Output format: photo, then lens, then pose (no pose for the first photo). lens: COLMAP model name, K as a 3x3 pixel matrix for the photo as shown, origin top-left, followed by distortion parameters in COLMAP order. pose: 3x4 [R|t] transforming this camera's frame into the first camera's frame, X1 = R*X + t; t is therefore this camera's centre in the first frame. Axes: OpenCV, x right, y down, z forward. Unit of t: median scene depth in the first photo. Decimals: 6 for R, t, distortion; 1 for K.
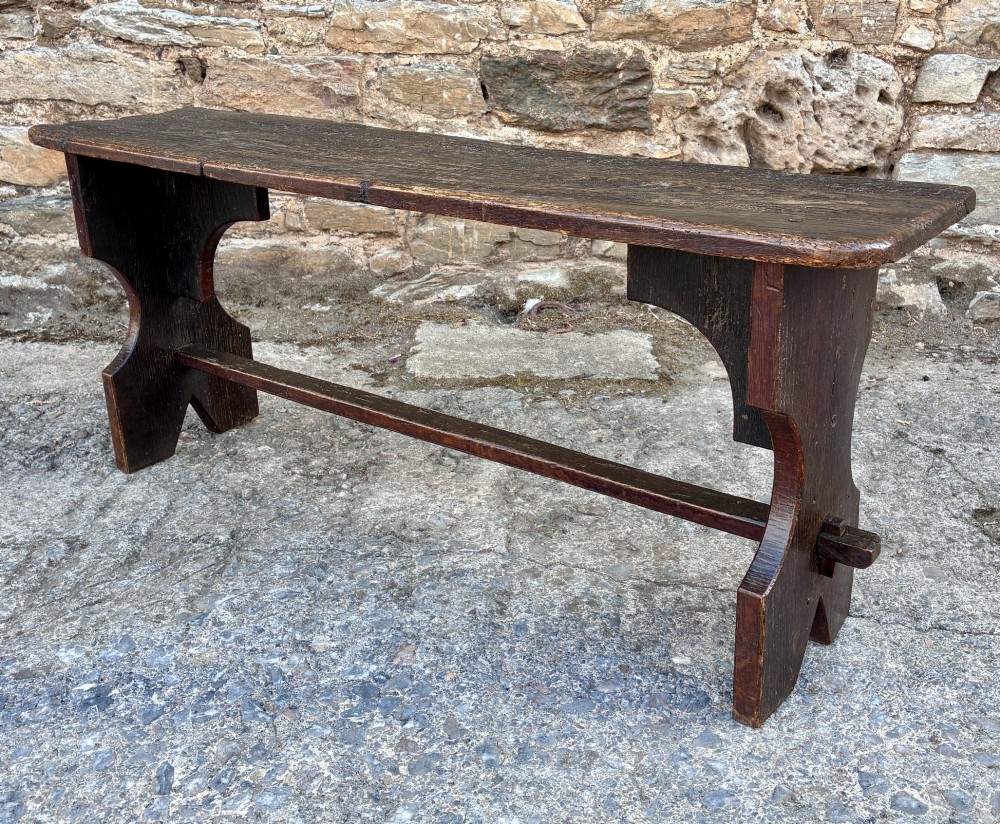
lens RADIAL K [[1054.4, 0, 554.7], [0, 1054.4, 342.2], [0, 0, 1]] dist [0.019712, 0.000000]
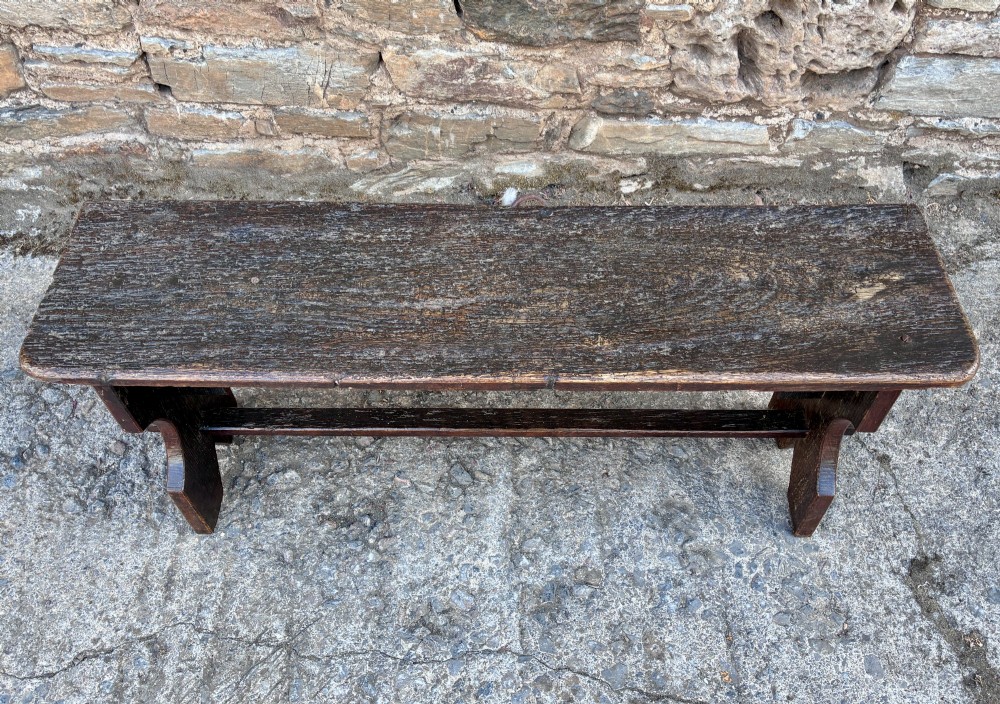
lens RADIAL K [[859.0, 0, 506.9], [0, 859.0, 315.1], [0, 0, 1]] dist [0.025712, -0.013739]
pose [[0.999506, -0.023309, 0.021082, -0.047340], [0.008288, 0.842529, 0.538587, -0.418167], [-0.030316, -0.538146, 0.842306, 0.245176]]
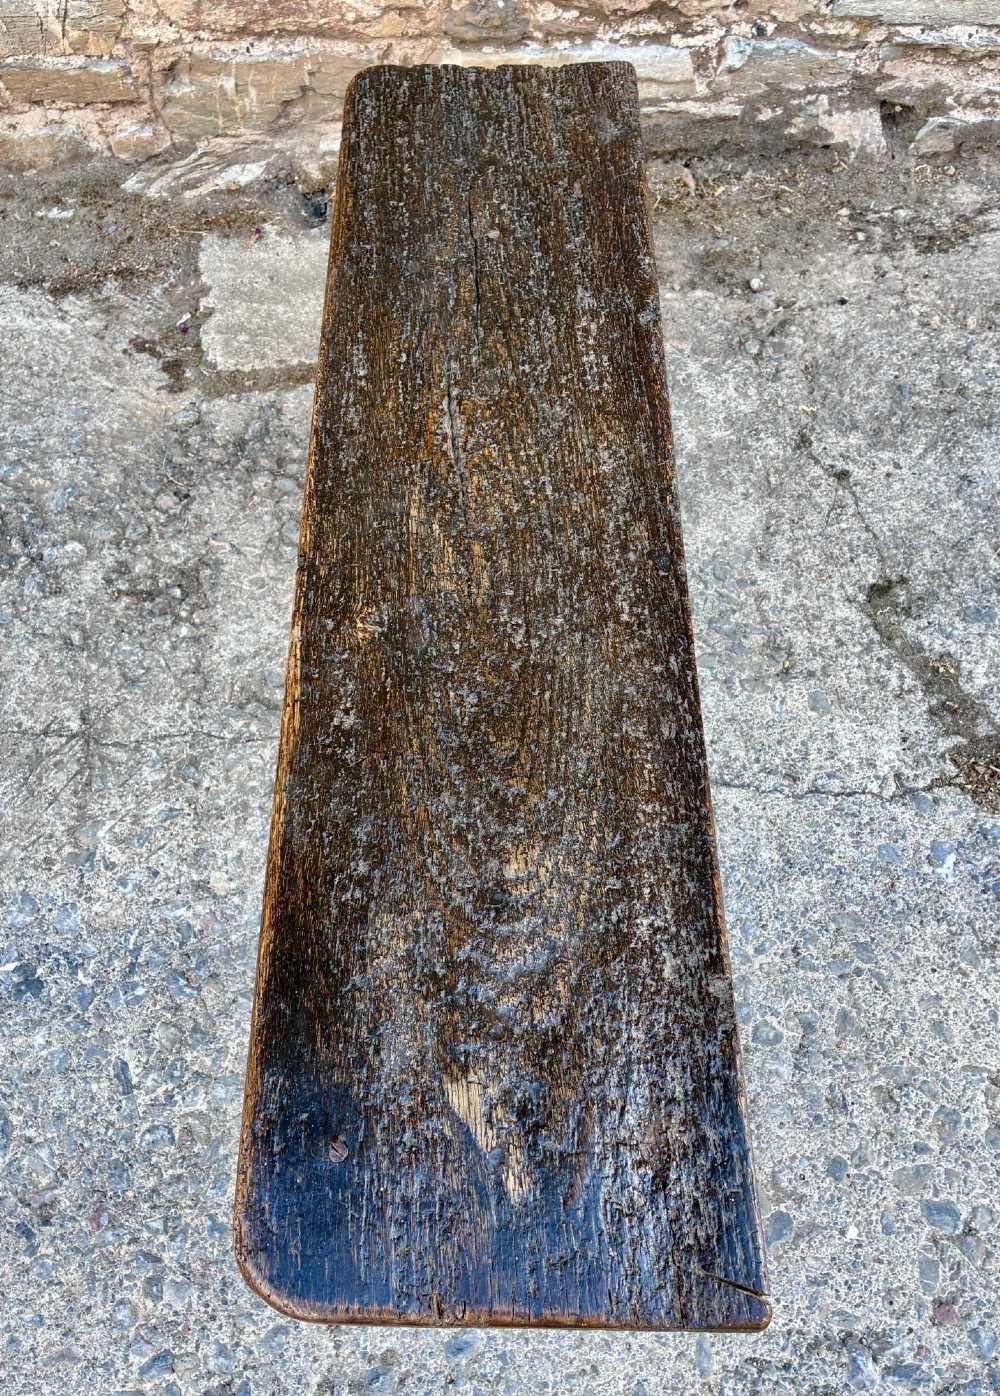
lens RADIAL K [[1147.2, 0, 462.4], [0, 1147.2, 734.0], [0, 0, 1]] dist [0.035736, -0.050105]
pose [[0.994269, -0.101071, 0.034844, -0.006236], [0.052334, 0.744342, 0.665744, -0.307580], [-0.093223, -0.660105, 0.745366, 0.135236]]
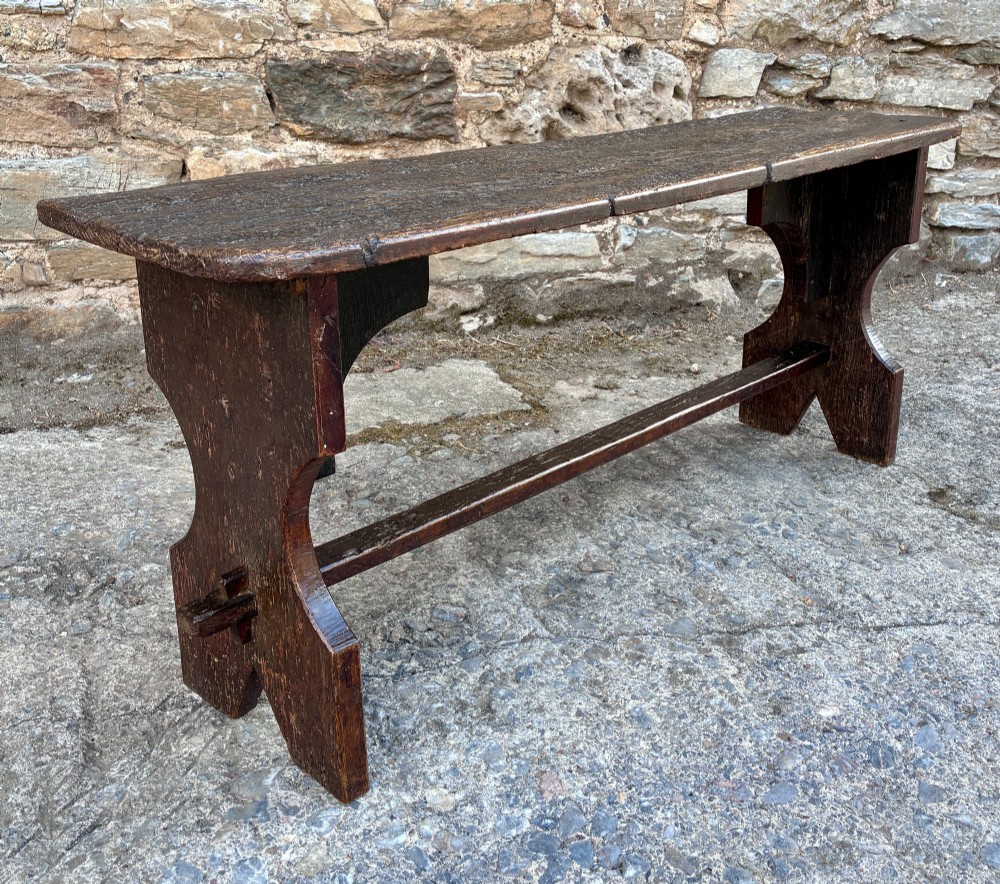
lens RADIAL K [[1092.4, 0, 507.6], [0, 1092.4, 352.0], [0, 0, 1]] dist [0.017622, 0.000000]
pose [[0.922096, -0.119122, 0.368171, -0.242983], [0.120186, 0.992547, 0.020129, -0.032271], [-0.367825, 0.025688, 0.929540, 0.117814]]
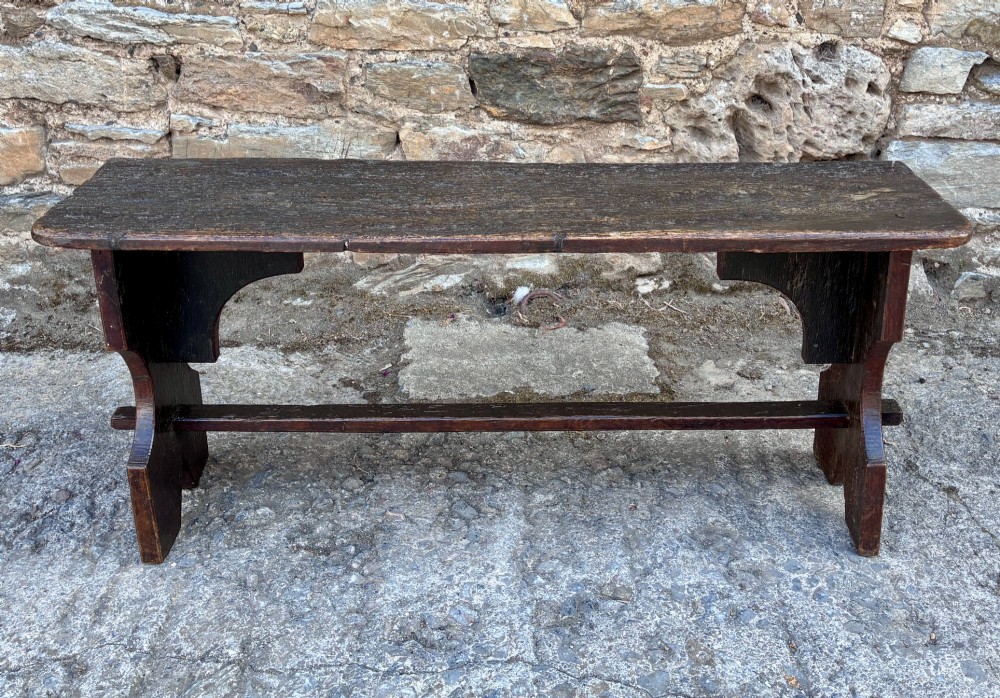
lens RADIAL K [[1044.0, 0, 557.0], [0, 1044.0, 178.7], [0, 0, 1]] dist [0.024934, 0.000000]
pose [[0.997848, -0.014482, 0.063952, -0.052169], [0.014412, 0.999895, 0.001552, -0.154637], [-0.063967, -0.000627, 0.997952, 0.029832]]
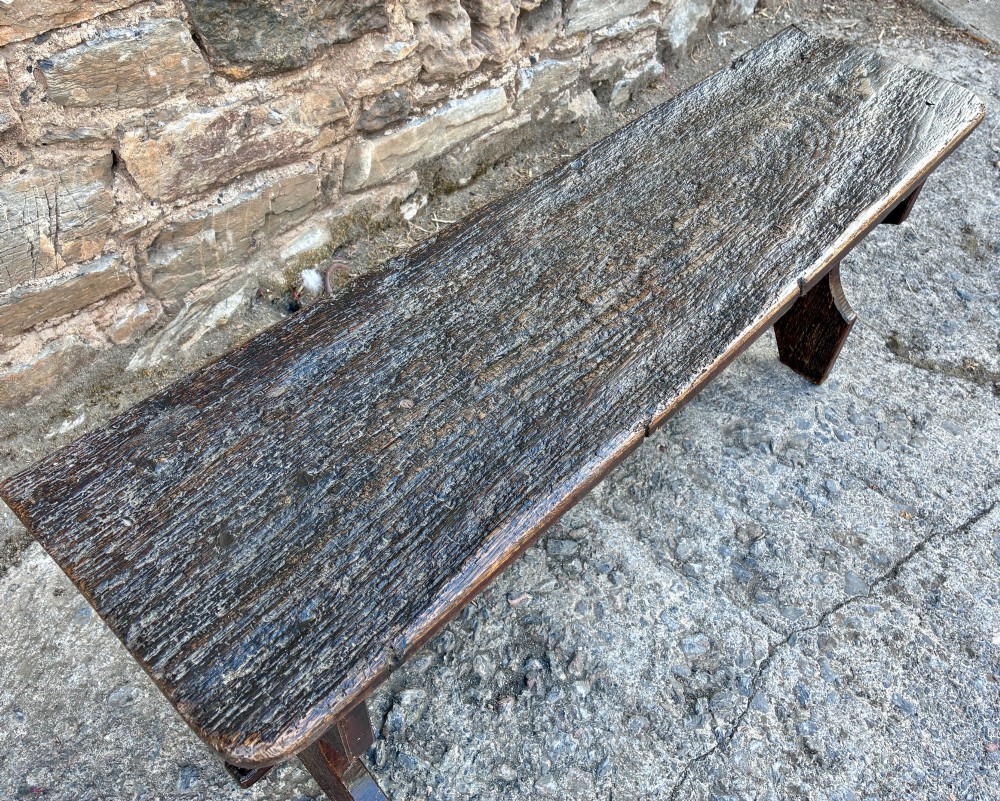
lens RADIAL K [[813.7, 0, 509.9], [0, 813.7, 400.6], [0, 0, 1]] dist [0.035399, -0.038882]
pose [[0.649320, -0.544643, 0.530799, -0.336217], [0.192703, 0.792996, 0.577947, -0.324305], [-0.735696, -0.272986, 0.619863, 0.490125]]
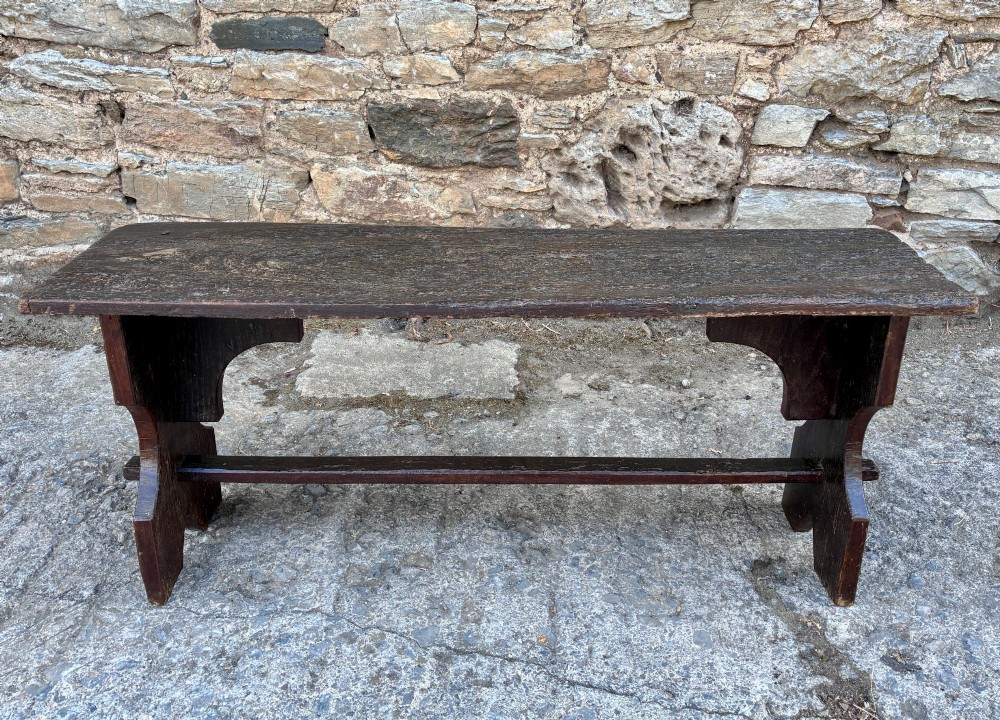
lens RADIAL K [[878.5, 0, 527.1], [0, 878.5, 293.4], [0, 0, 1]] dist [0.033024, -0.026852]
pose [[0.999953, 0.008838, -0.004043, 0.107067], [-0.008504, 0.997052, 0.076258, -0.141626], [0.004705, -0.076220, 0.997080, 0.047465]]
